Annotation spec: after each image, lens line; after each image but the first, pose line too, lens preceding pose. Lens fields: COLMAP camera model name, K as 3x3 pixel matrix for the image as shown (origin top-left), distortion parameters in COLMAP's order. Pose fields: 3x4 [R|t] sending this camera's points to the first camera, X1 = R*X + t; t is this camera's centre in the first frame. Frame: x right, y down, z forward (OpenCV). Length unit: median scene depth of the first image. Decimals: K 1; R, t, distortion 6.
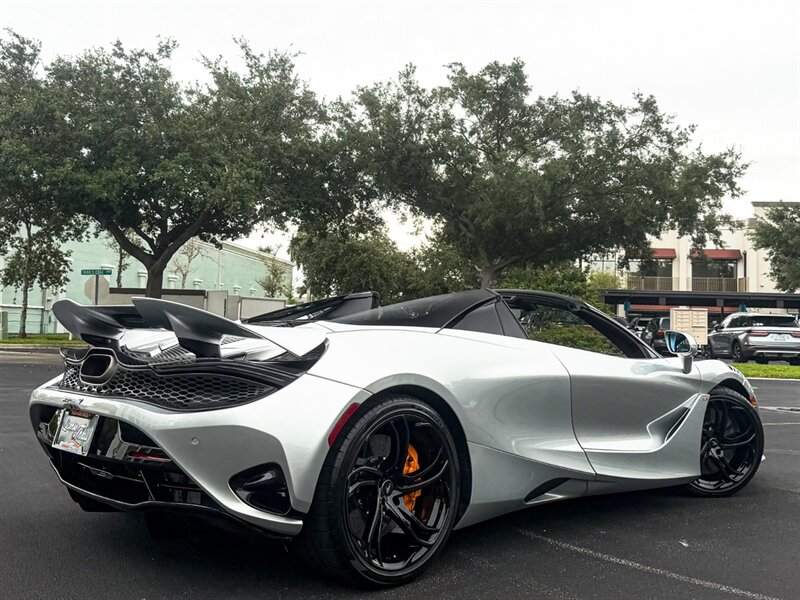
lens RADIAL K [[916.3, 0, 395.4], [0, 916.3, 273.3], [0, 0, 1]] dist [0.088874, 0.000000]
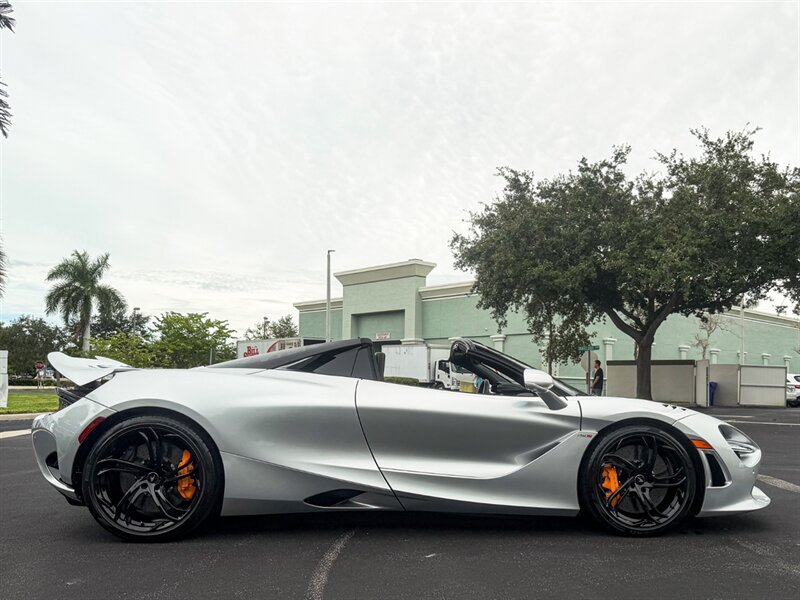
lens RADIAL K [[809.8, 0, 430.6], [0, 809.8, 338.7], [0, 0, 1]] dist [0.040759, 0.000000]
pose [[0.748711, -0.058902, -0.660275, 0.239122], [0.045840, 0.998261, -0.037073, 0.016791], [0.661310, -0.002510, 0.750109, 0.066076]]
